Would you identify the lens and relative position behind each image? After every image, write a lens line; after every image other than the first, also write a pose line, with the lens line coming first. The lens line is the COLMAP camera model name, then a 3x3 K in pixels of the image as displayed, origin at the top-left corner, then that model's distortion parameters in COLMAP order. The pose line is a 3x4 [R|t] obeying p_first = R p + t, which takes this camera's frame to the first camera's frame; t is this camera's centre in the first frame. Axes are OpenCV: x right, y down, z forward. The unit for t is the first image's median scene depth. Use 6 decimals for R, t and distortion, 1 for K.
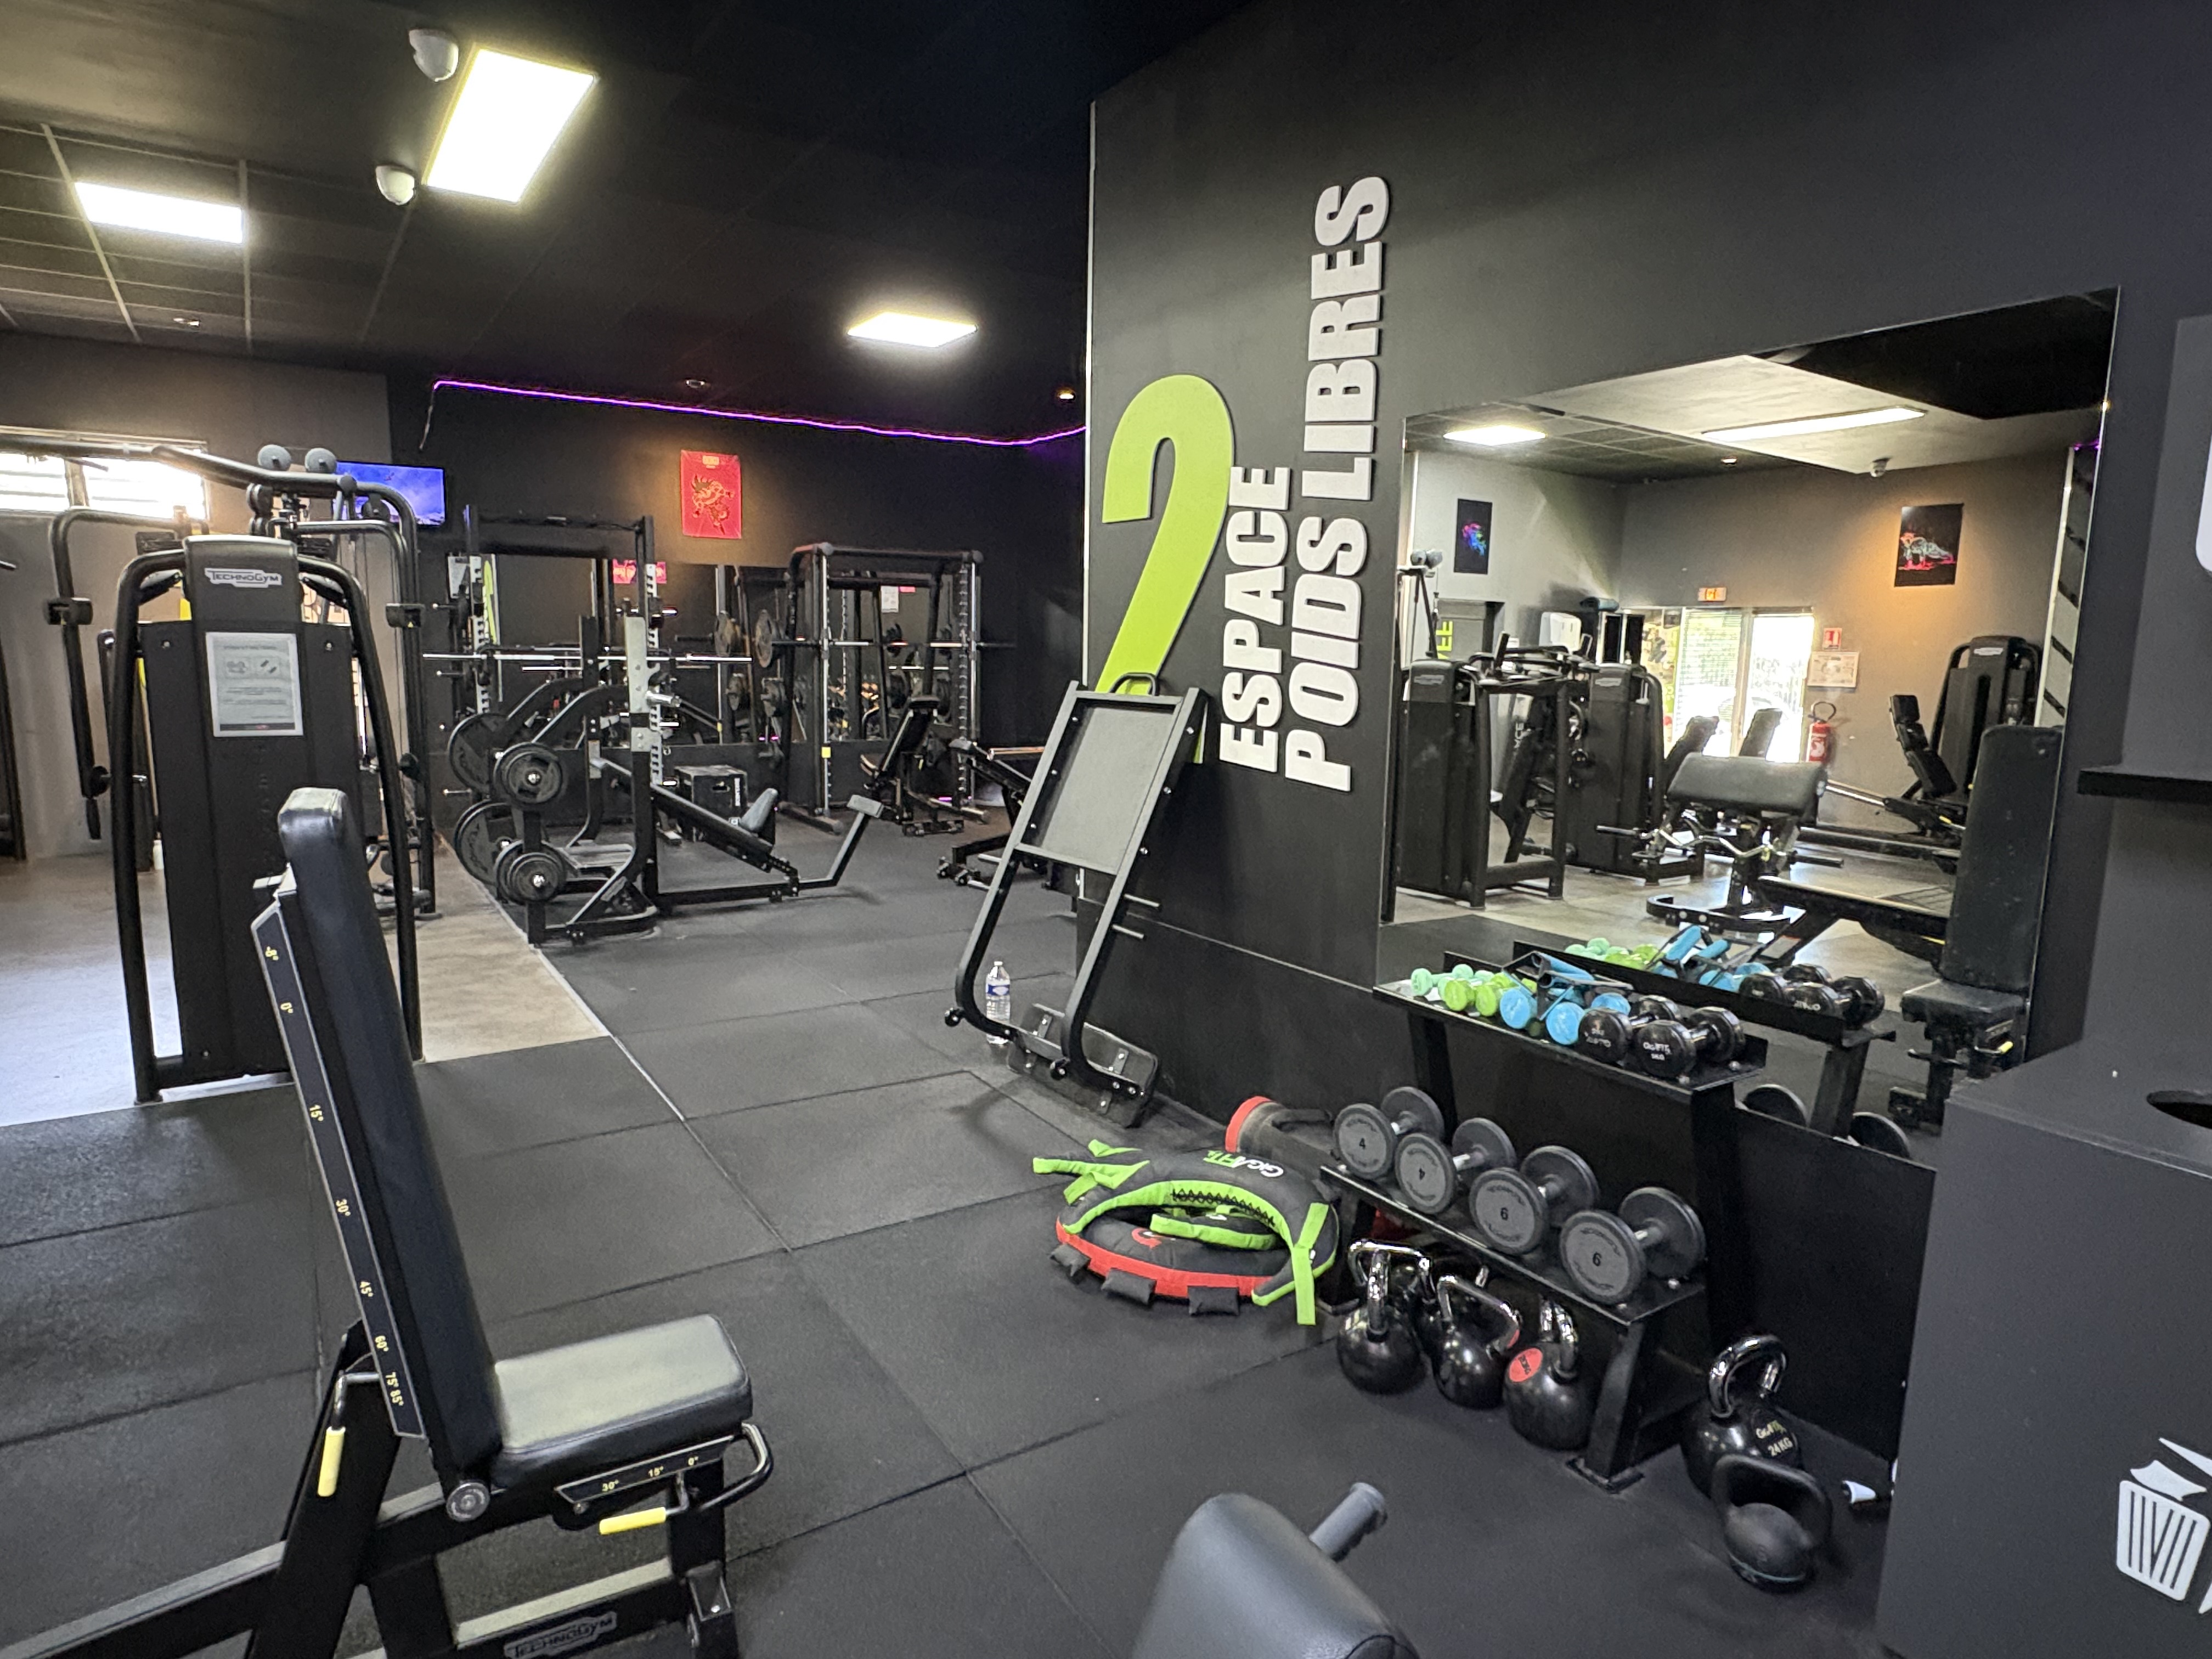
lens RADIAL K [[1281.4, 0, 1101.5], [0, 1281.4, 828.4], [0, 0, 1]] dist [-0.004650, 0.004789]
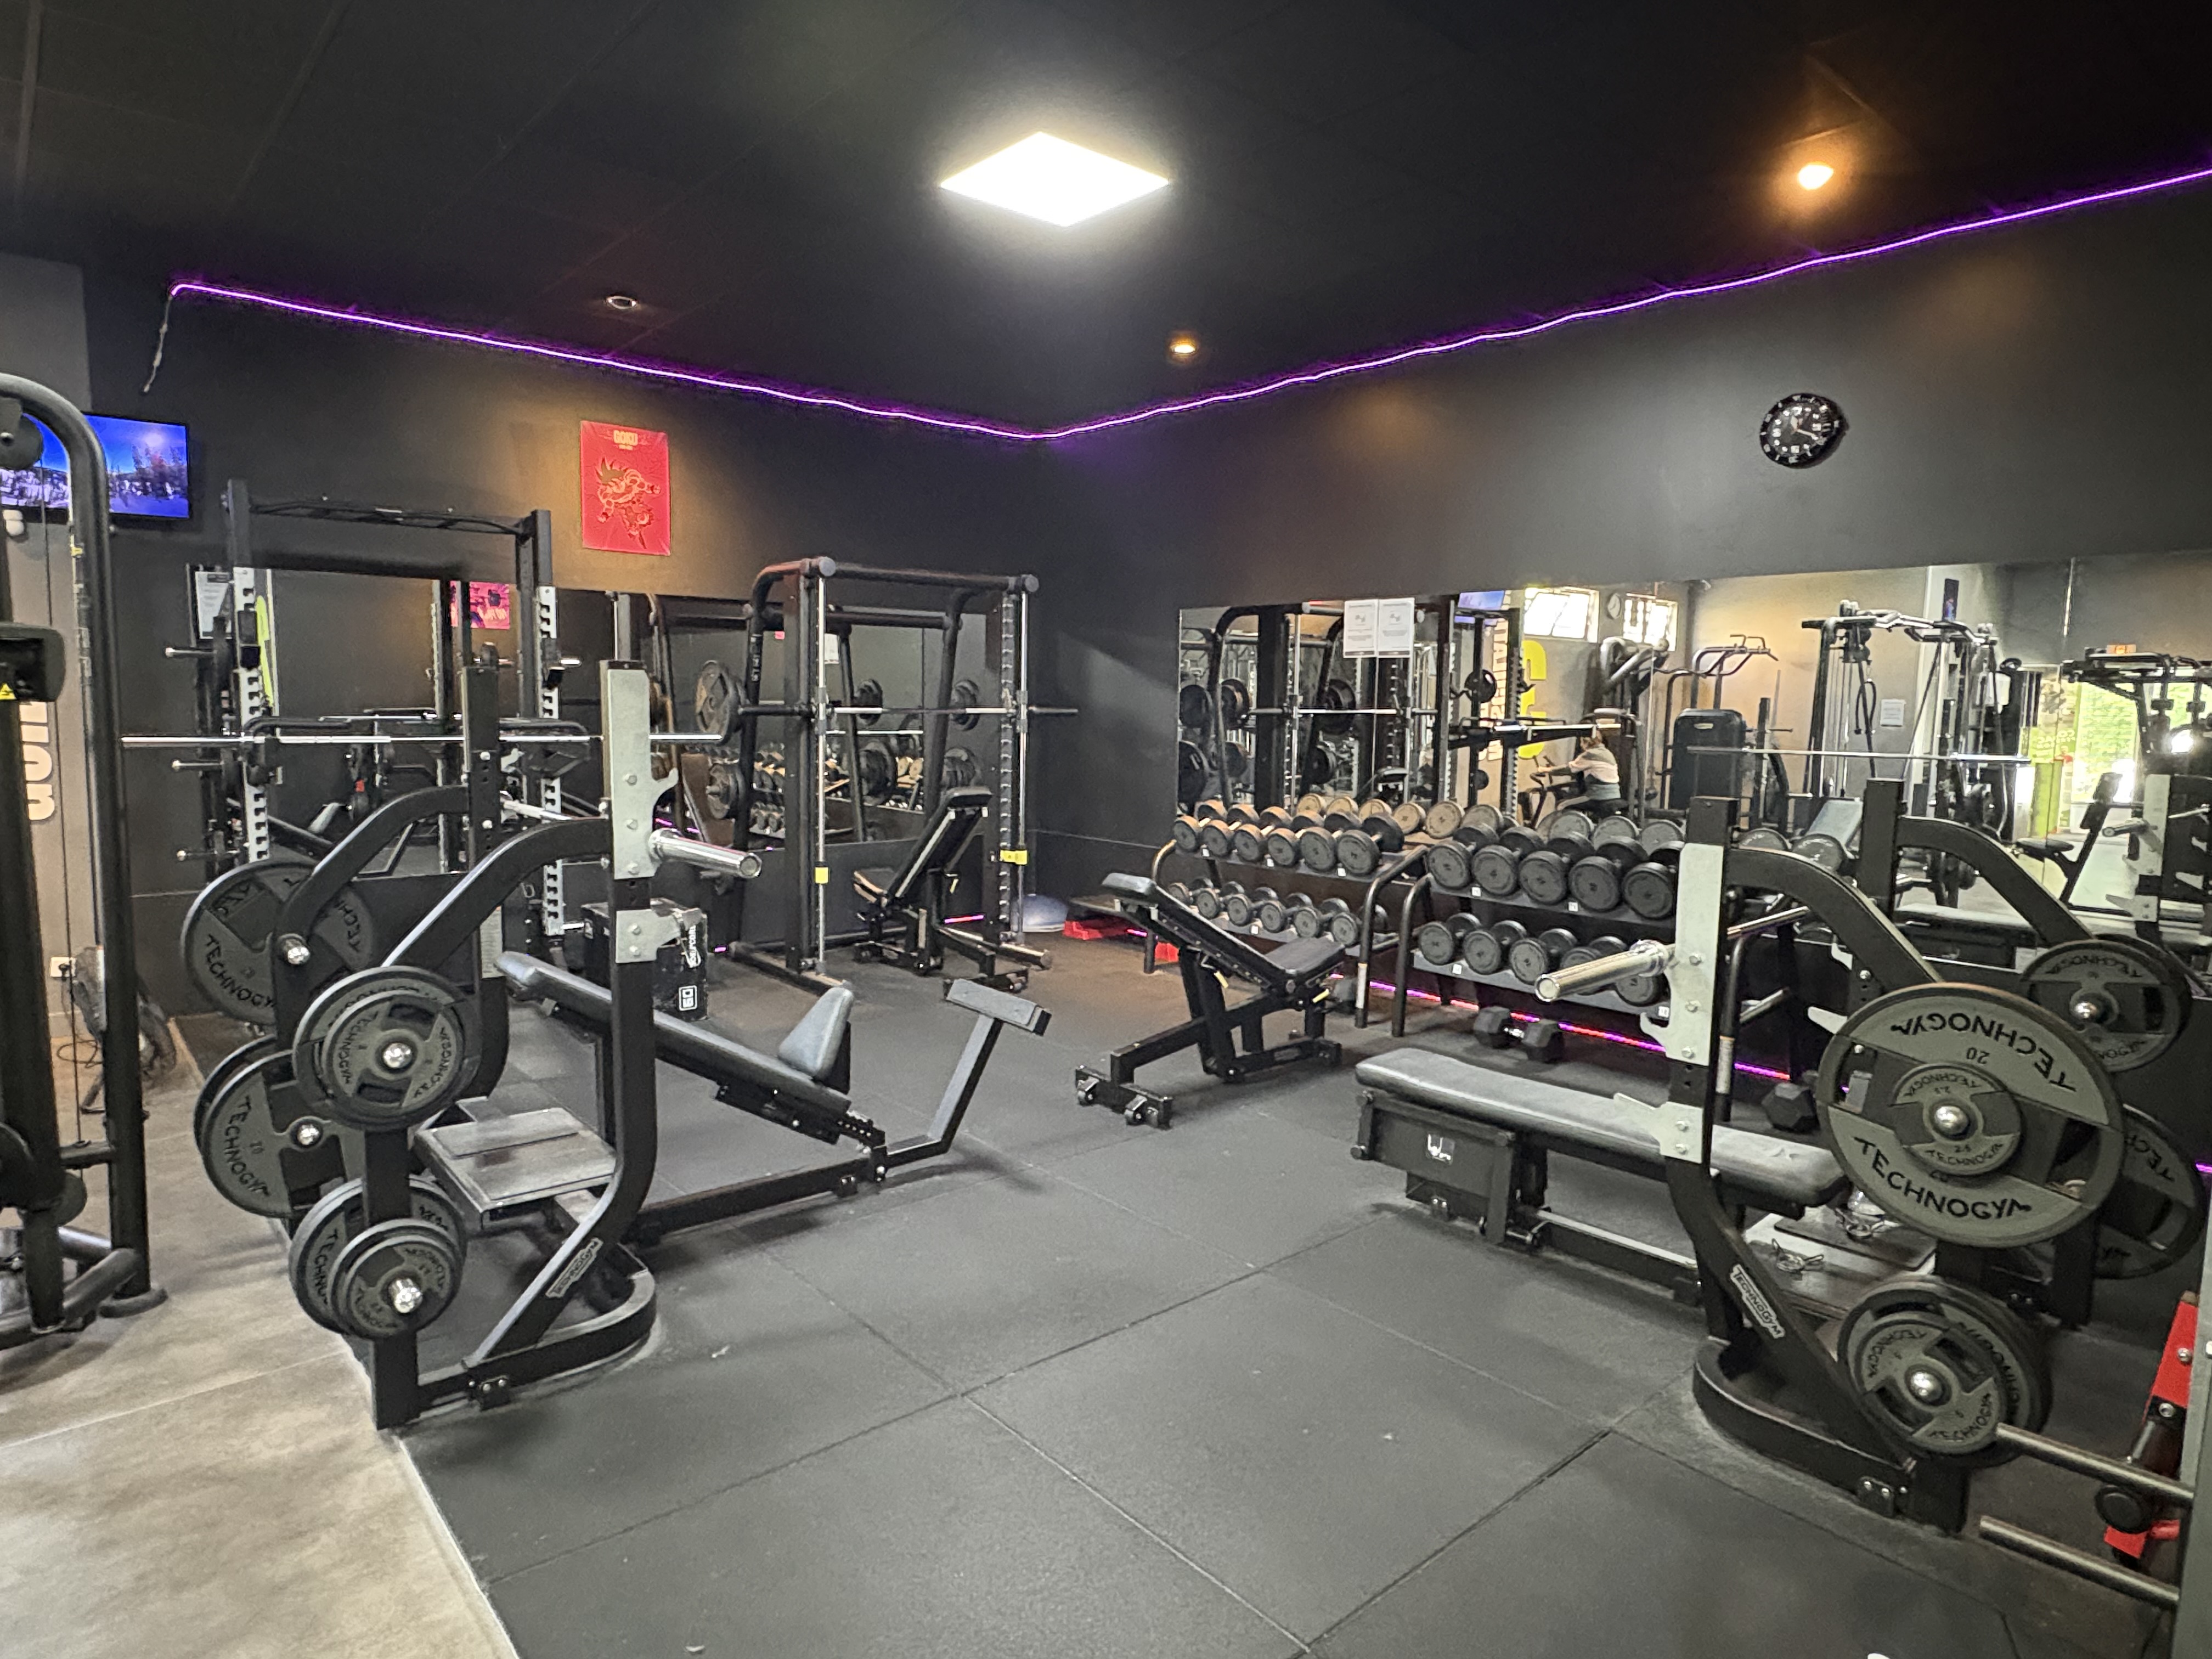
lens RADIAL K [[1281.4, 0, 1107.6], [0, 1281.4, 827.8], [0, 0, 1]] dist [-0.004650, 0.004789]
pose [[0.990063, -0.016591, 0.139640, -0.168555], [0.022423, 0.998936, -0.040296, -0.056322], [-0.138823, 0.043026, 0.989382, 0.343870]]
